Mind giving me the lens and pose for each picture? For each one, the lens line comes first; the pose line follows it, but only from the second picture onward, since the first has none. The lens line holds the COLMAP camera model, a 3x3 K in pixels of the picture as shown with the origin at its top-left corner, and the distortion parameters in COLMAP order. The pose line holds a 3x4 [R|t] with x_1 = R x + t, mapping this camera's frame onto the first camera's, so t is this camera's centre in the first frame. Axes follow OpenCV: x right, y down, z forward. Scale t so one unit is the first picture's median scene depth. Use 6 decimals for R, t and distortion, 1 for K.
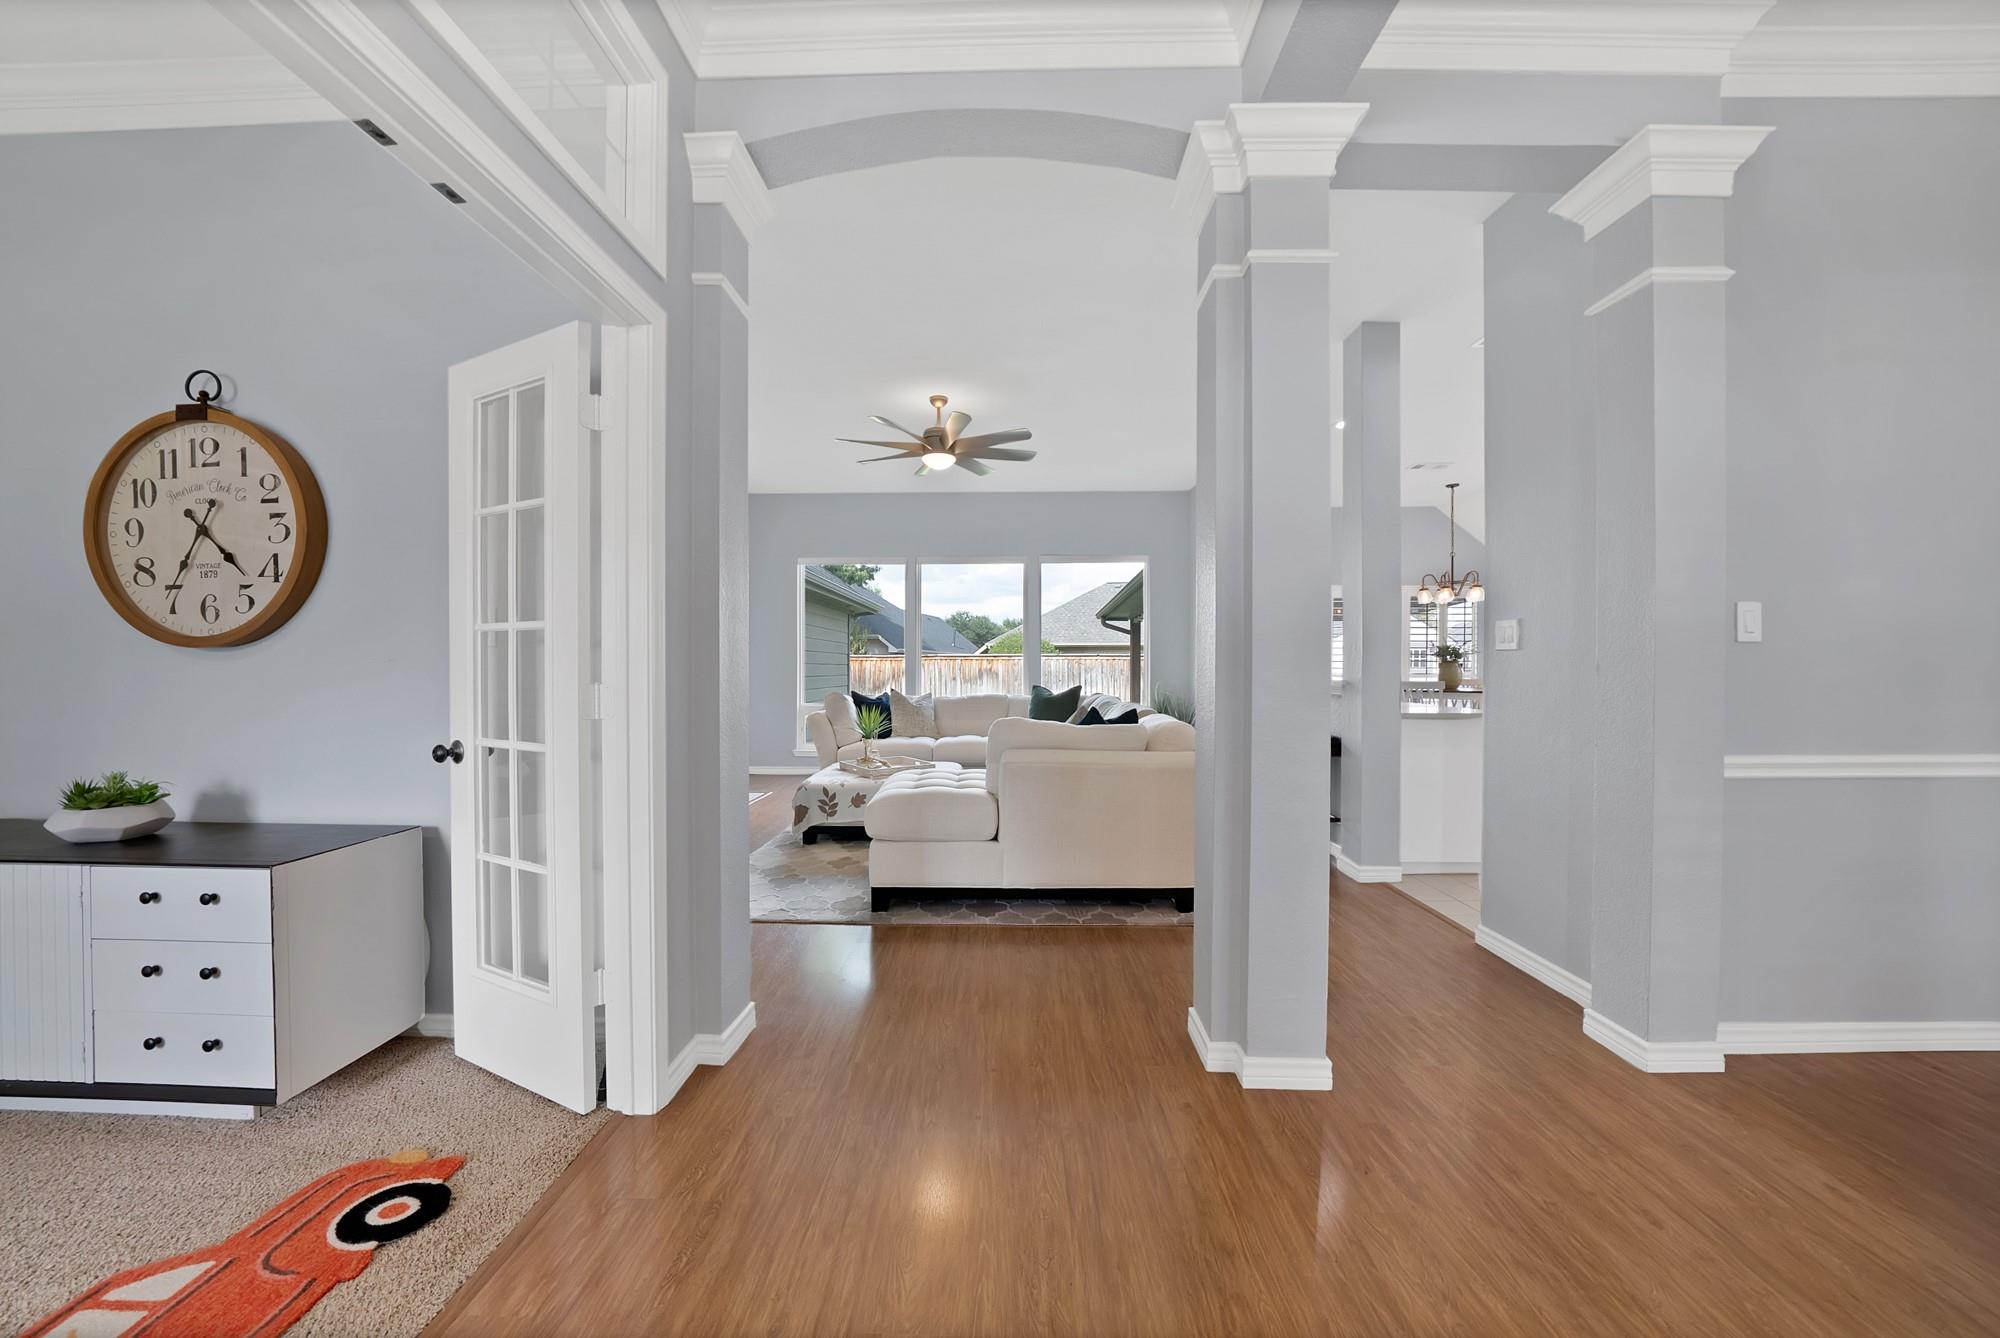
lens RADIAL K [[725.4, 0, 1000.1], [0, 725.4, 670.5], [0, 0, 1]] dist [-0.037593, 0.005513]
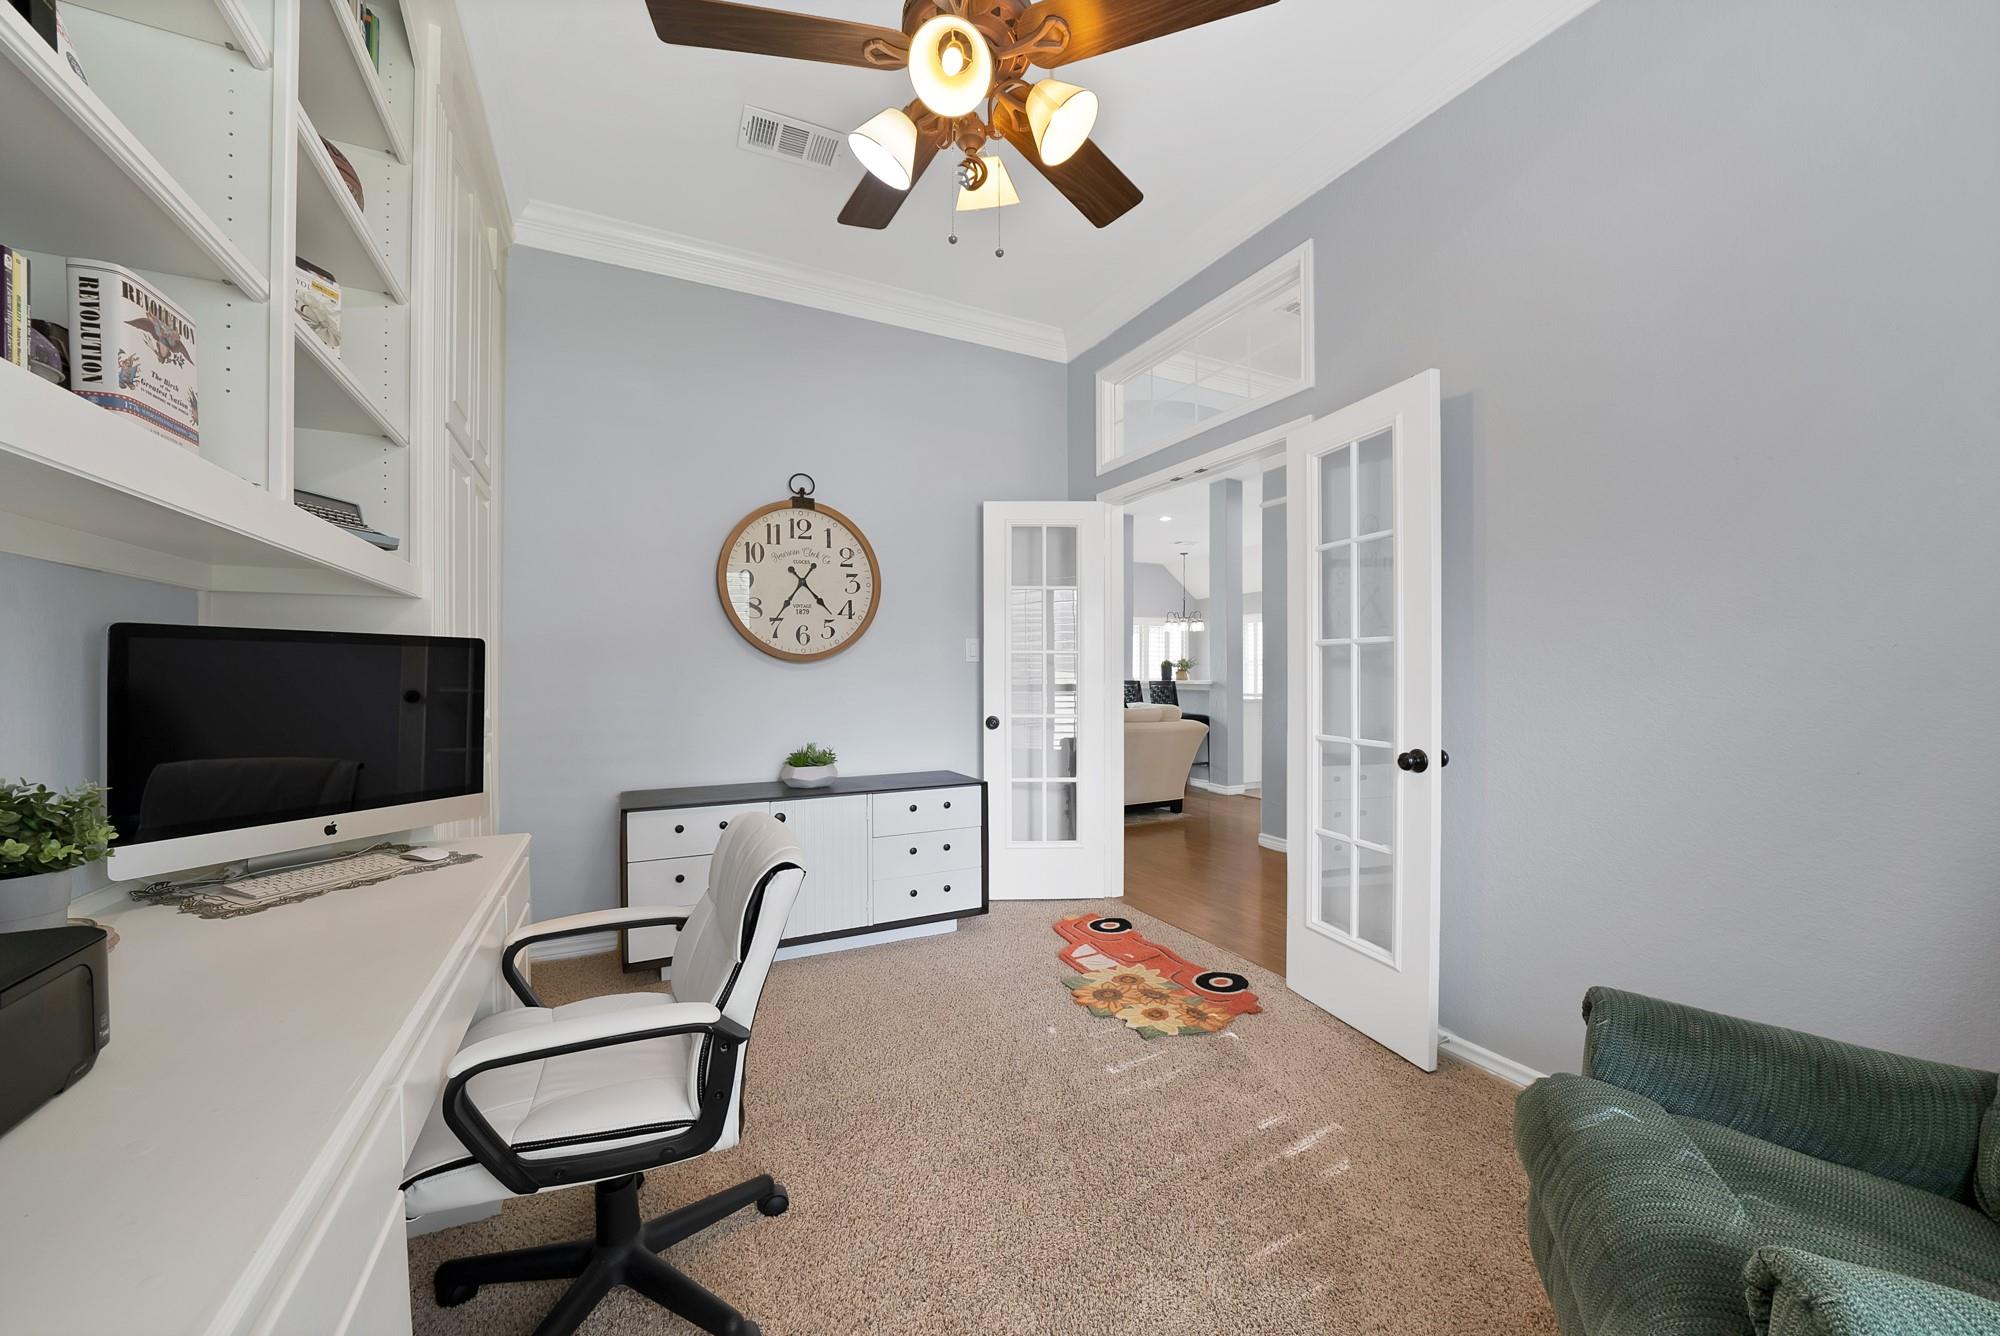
lens RADIAL K [[726.3, 0, 1009.9], [0, 726.3, 672.2], [0, 0, 1]] dist [-0.033660, 0.005540]
pose [[0.878677, -0.001521, 0.477414, -1.486407], [0.004240, 0.999980, -0.004619, -0.001003], [-0.477398, 0.006083, 0.878666, -0.557705]]
